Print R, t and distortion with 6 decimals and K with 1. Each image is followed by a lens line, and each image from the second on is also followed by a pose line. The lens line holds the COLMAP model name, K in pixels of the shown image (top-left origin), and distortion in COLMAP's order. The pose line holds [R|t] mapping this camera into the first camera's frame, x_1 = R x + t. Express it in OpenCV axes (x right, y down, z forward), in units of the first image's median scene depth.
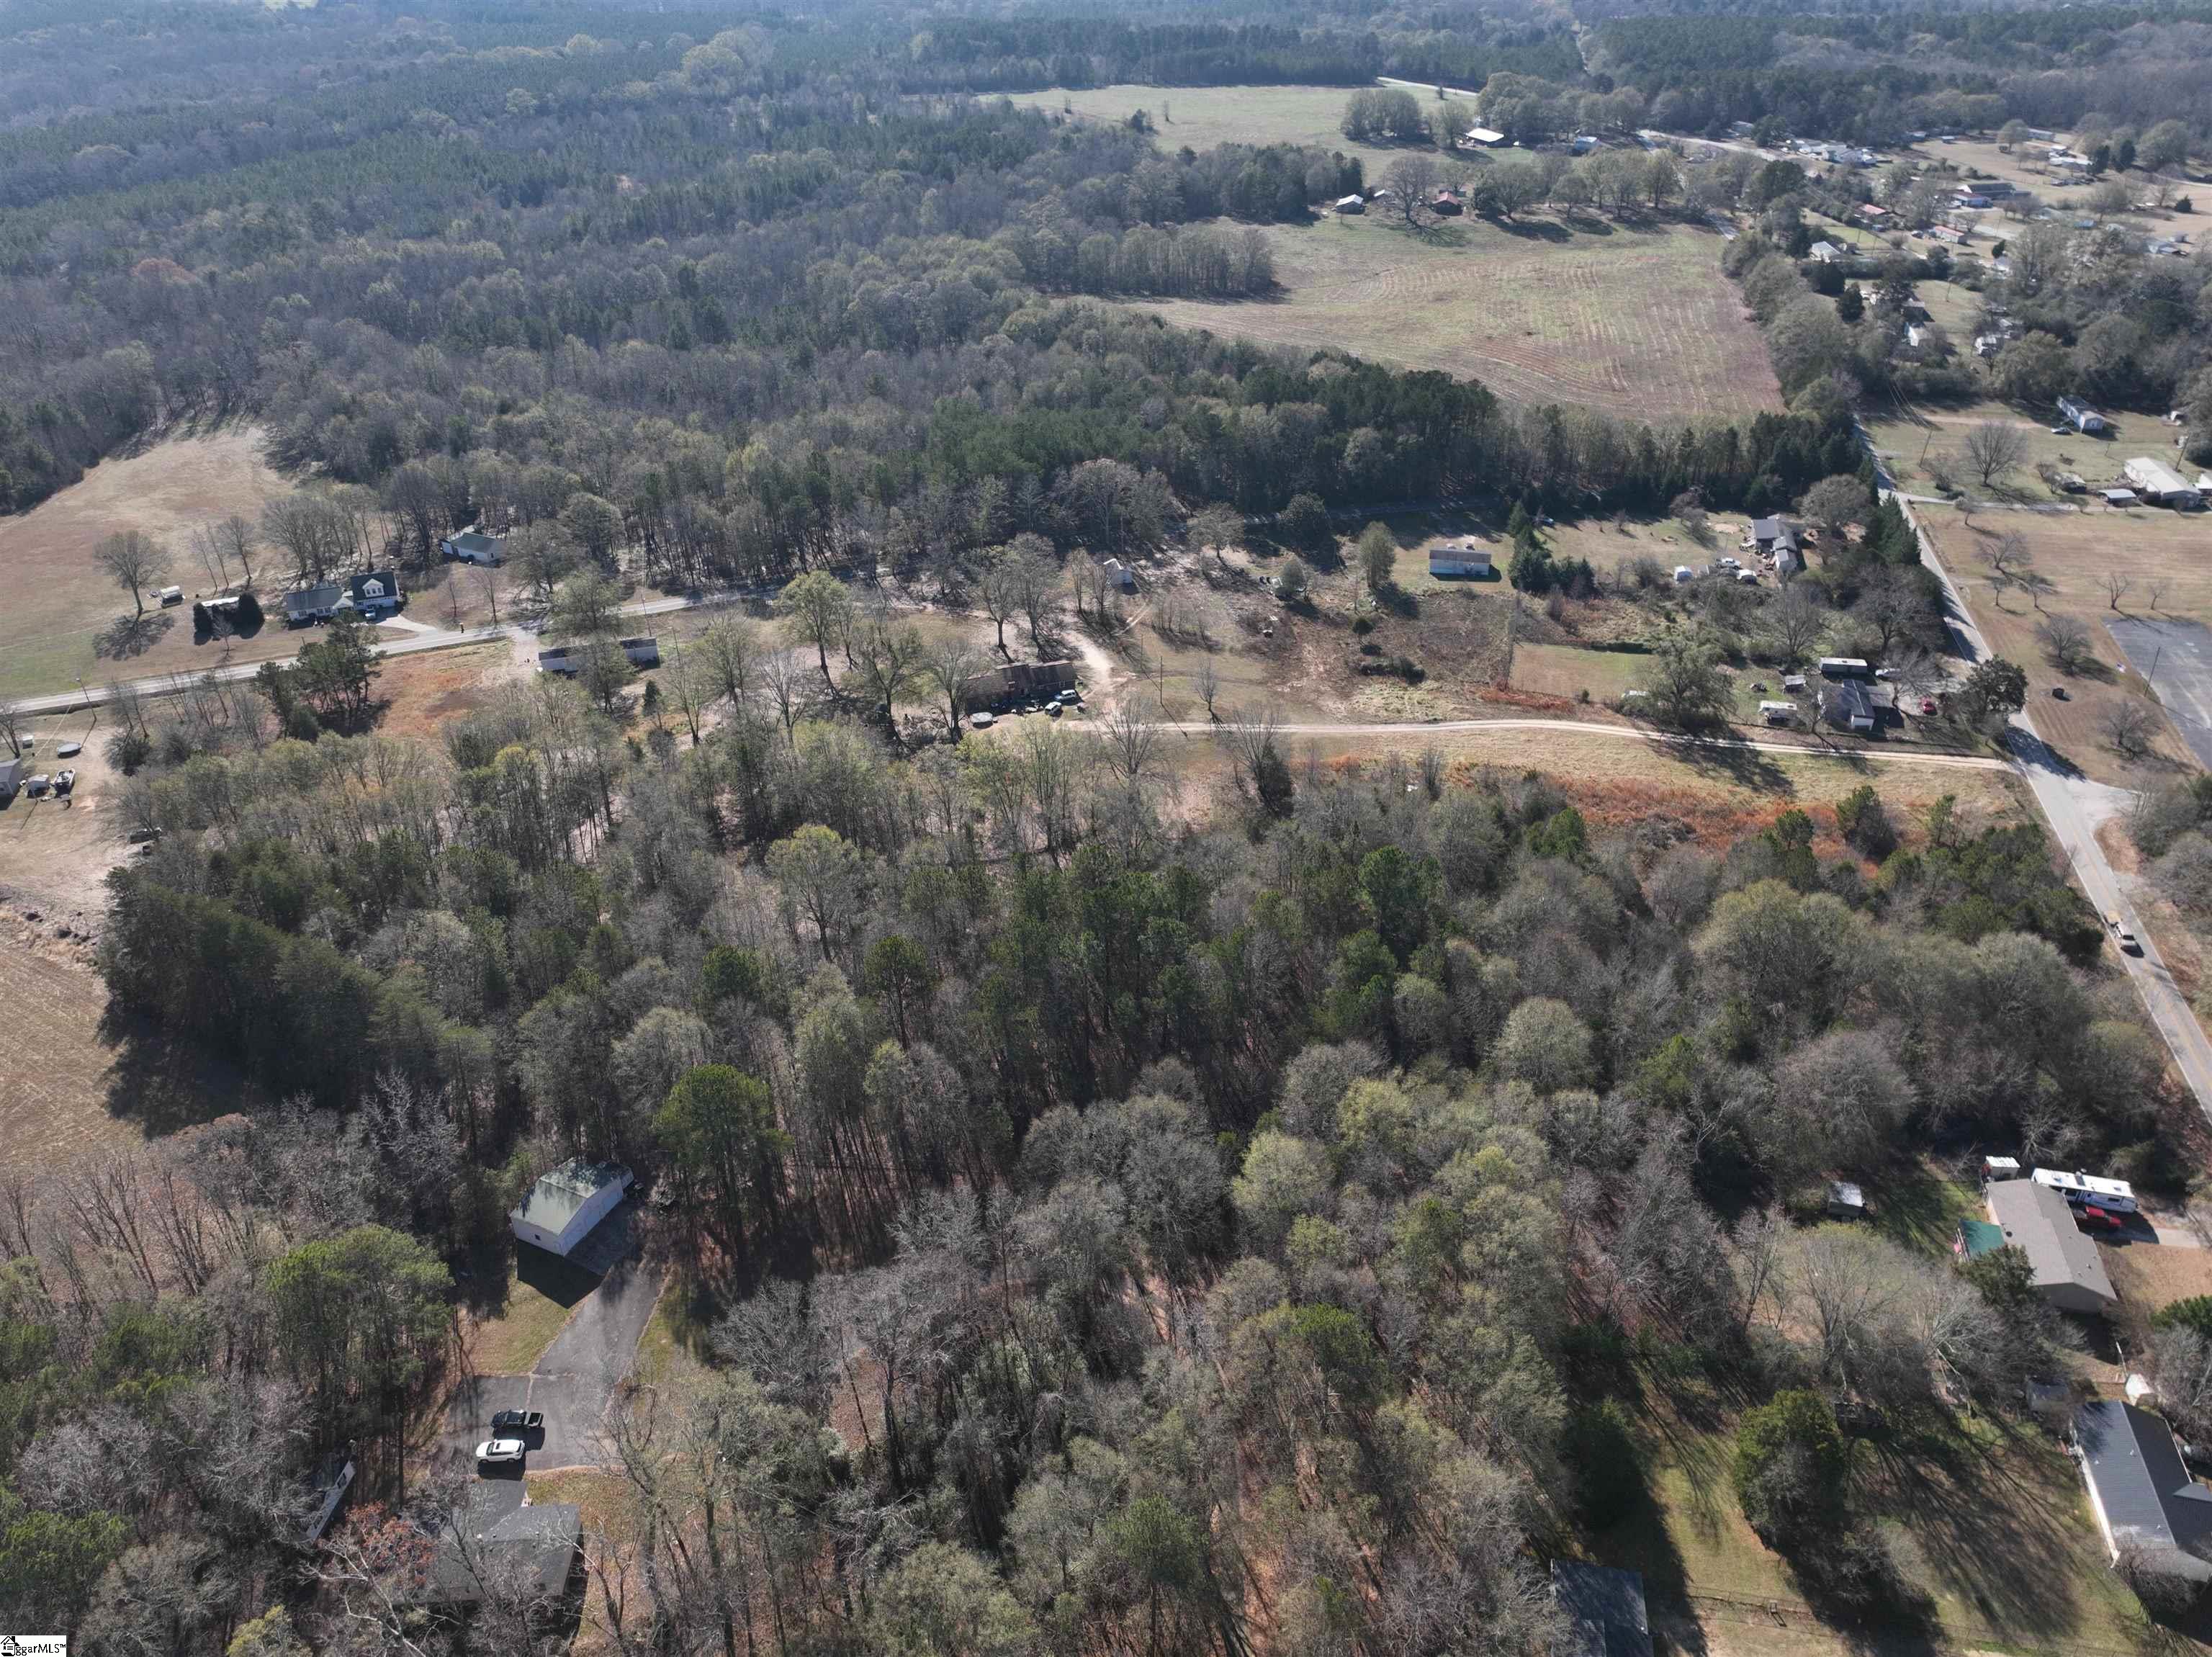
lens RADIAL K [[1615.9, 0, 1125.3], [0, 1615.9, 816.2], [0, 0, 1]] dist [-0.007500, 0.033805]
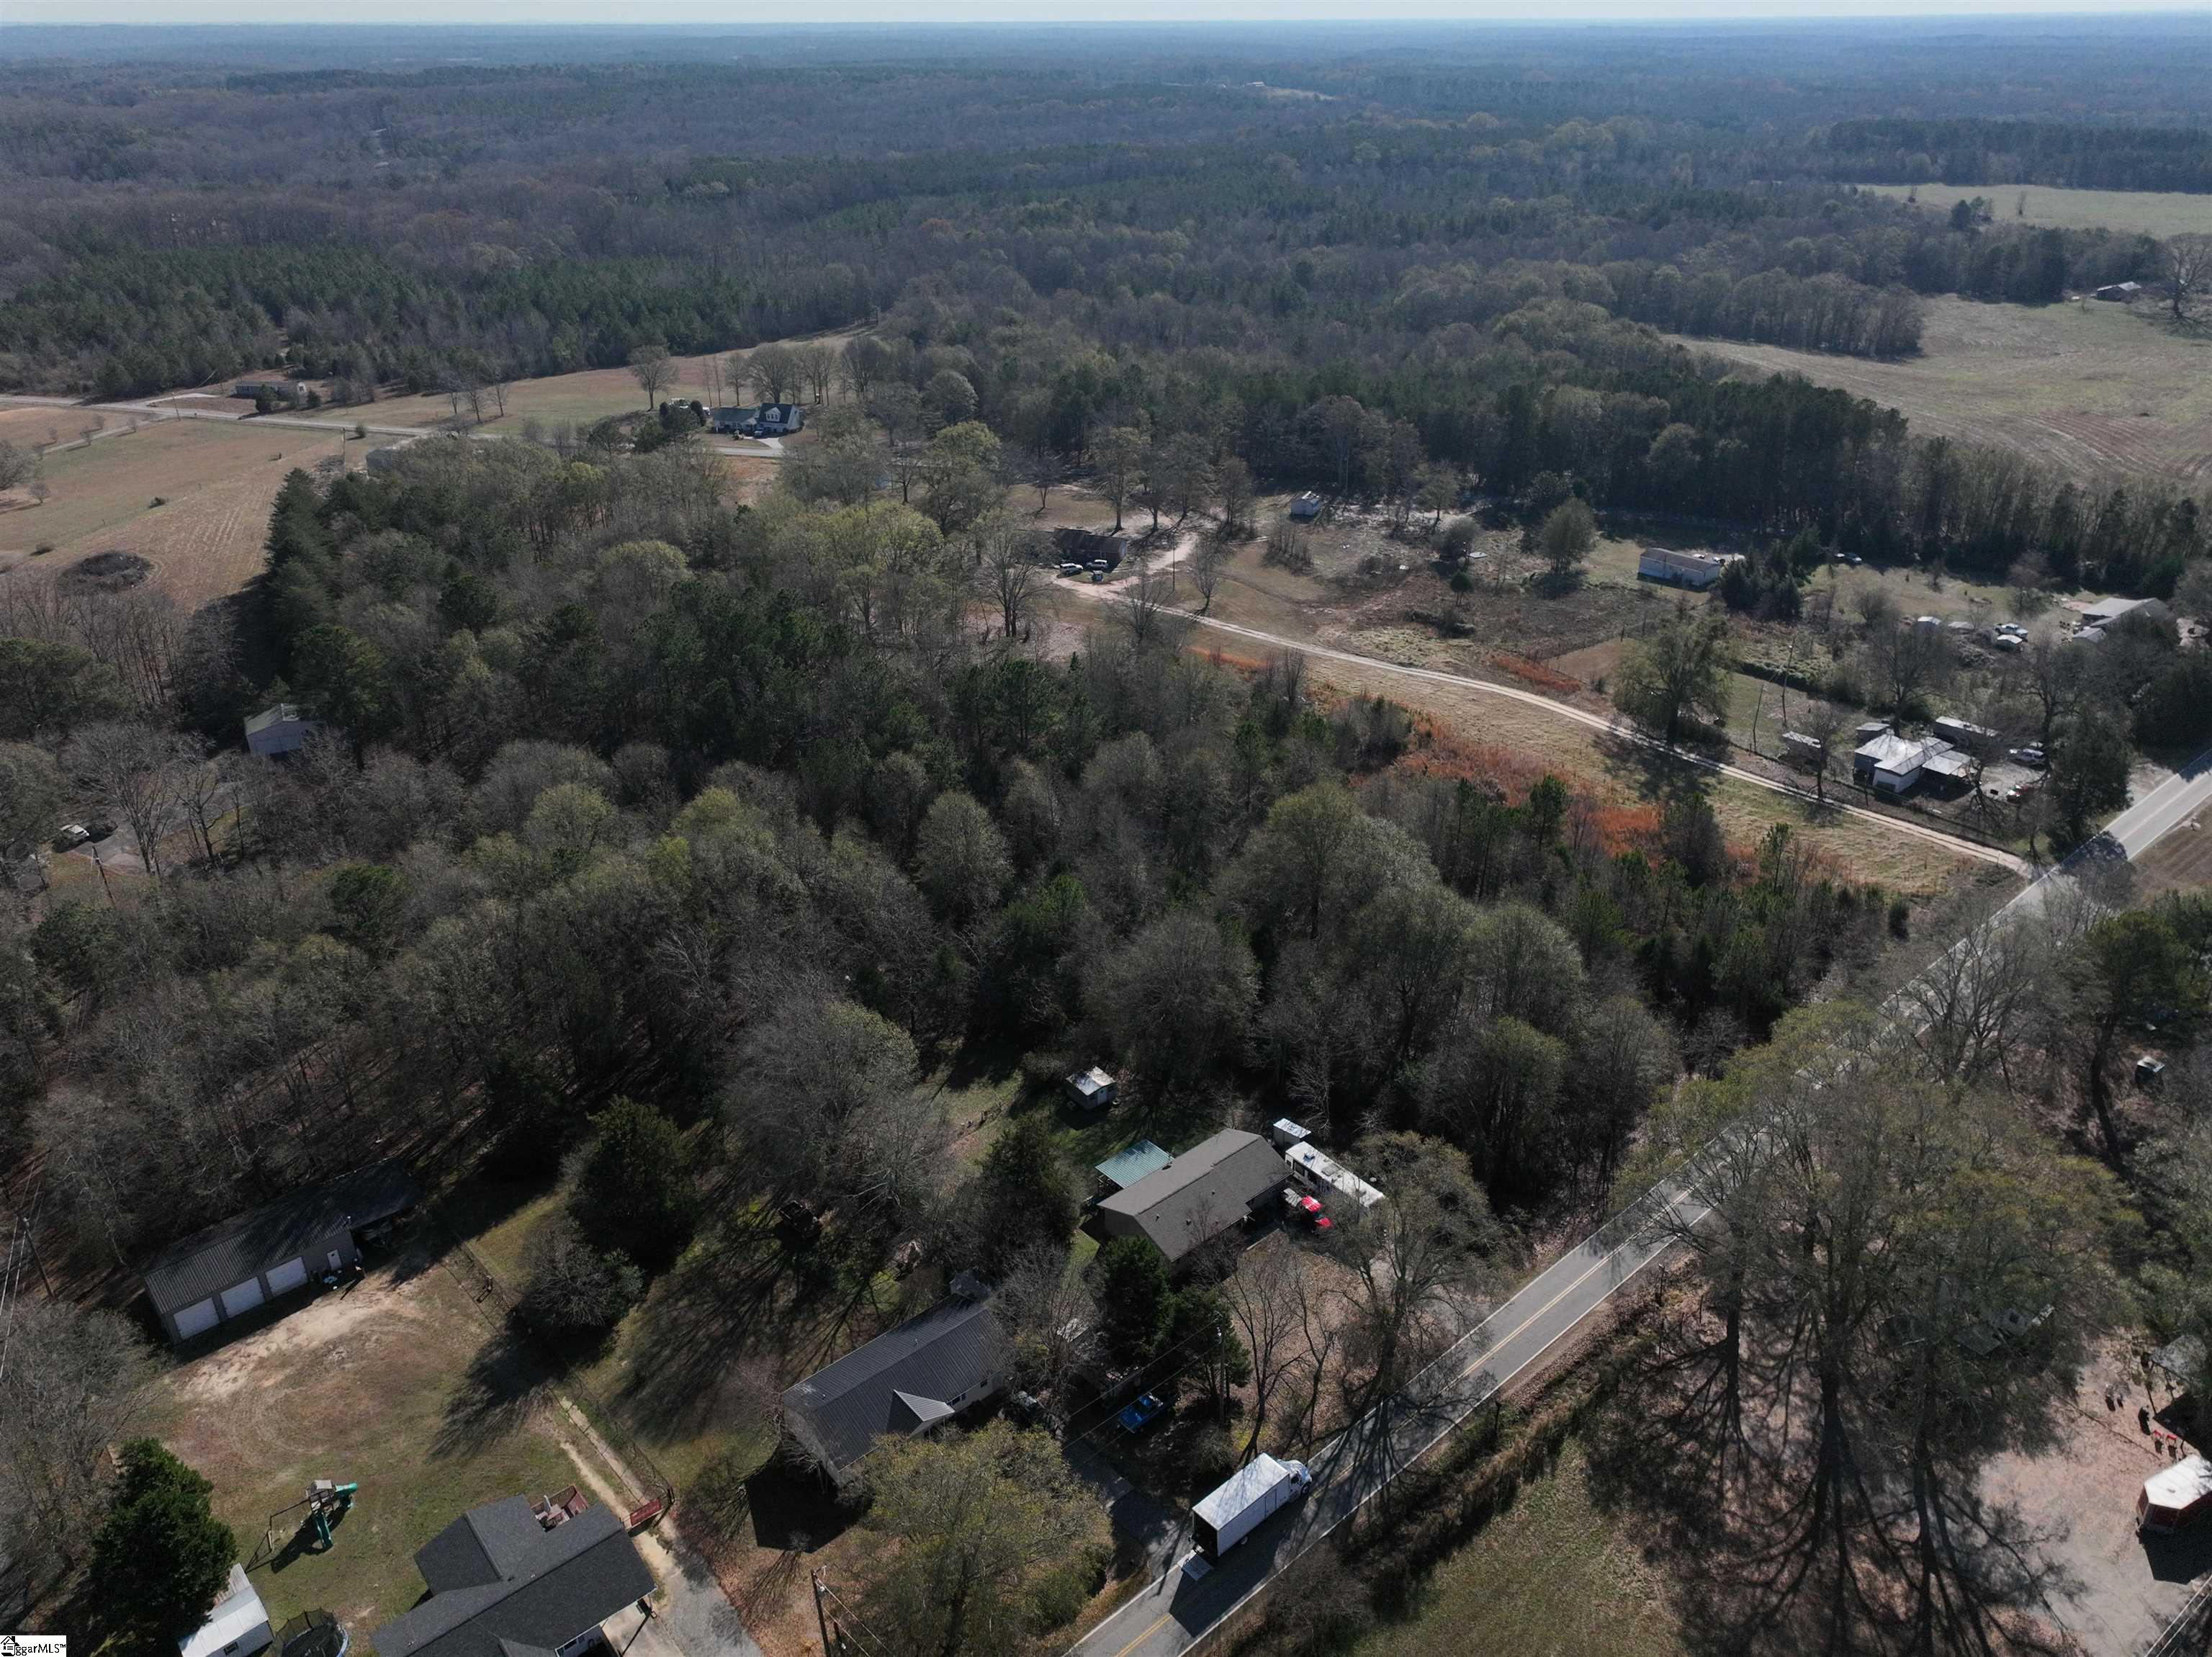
lens RADIAL K [[1615.9, 0, 1125.3], [0, 1615.9, 816.2], [0, 0, 1]] dist [-0.007500, 0.033805]
pose [[0.803173, 0.268810, -0.531652, 0.558907], [-0.308966, 0.950969, 0.014064, 0.055533], [0.509366, 0.152966, 0.846846, 0.181846]]
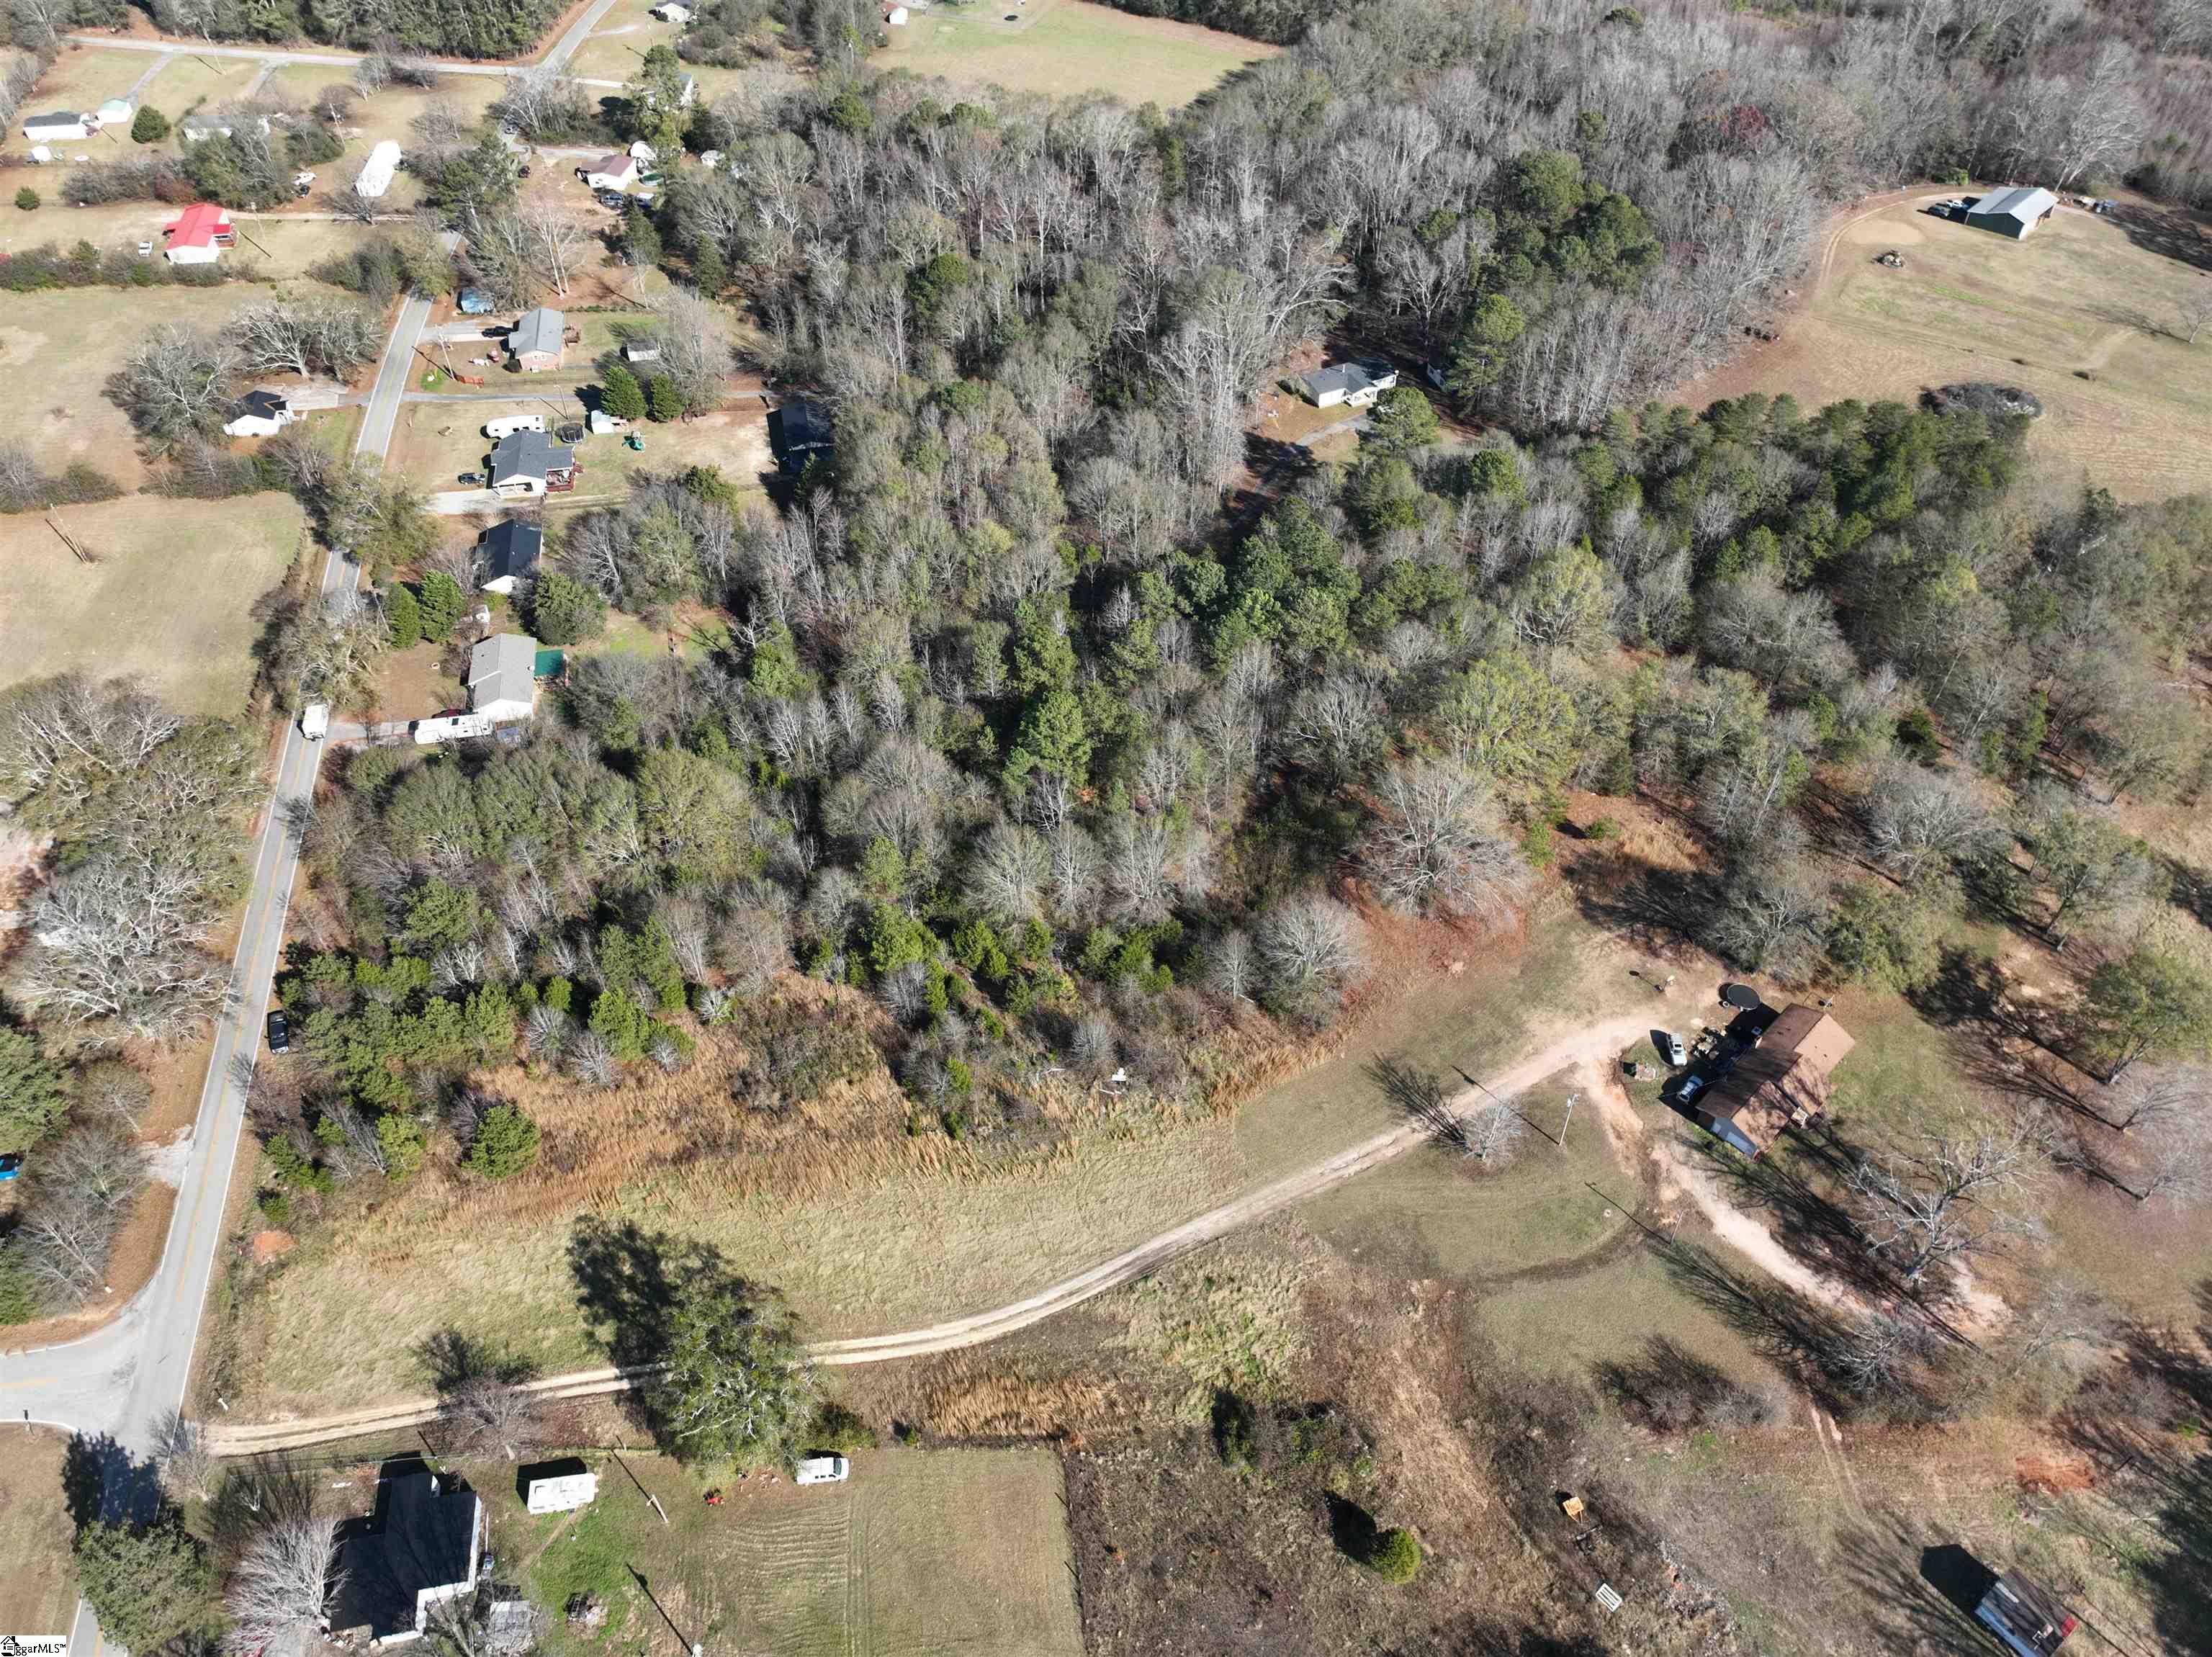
lens RADIAL K [[1615.9, 0, 1125.3], [0, 1615.9, 816.2], [0, 0, 1]] dist [-0.007500, 0.033805]
pose [[-0.913372, 0.287545, -0.288217, 0.319992], [-0.207075, 0.281406, 0.936980, -0.660107], [0.350530, 0.915494, -0.197485, 0.957691]]
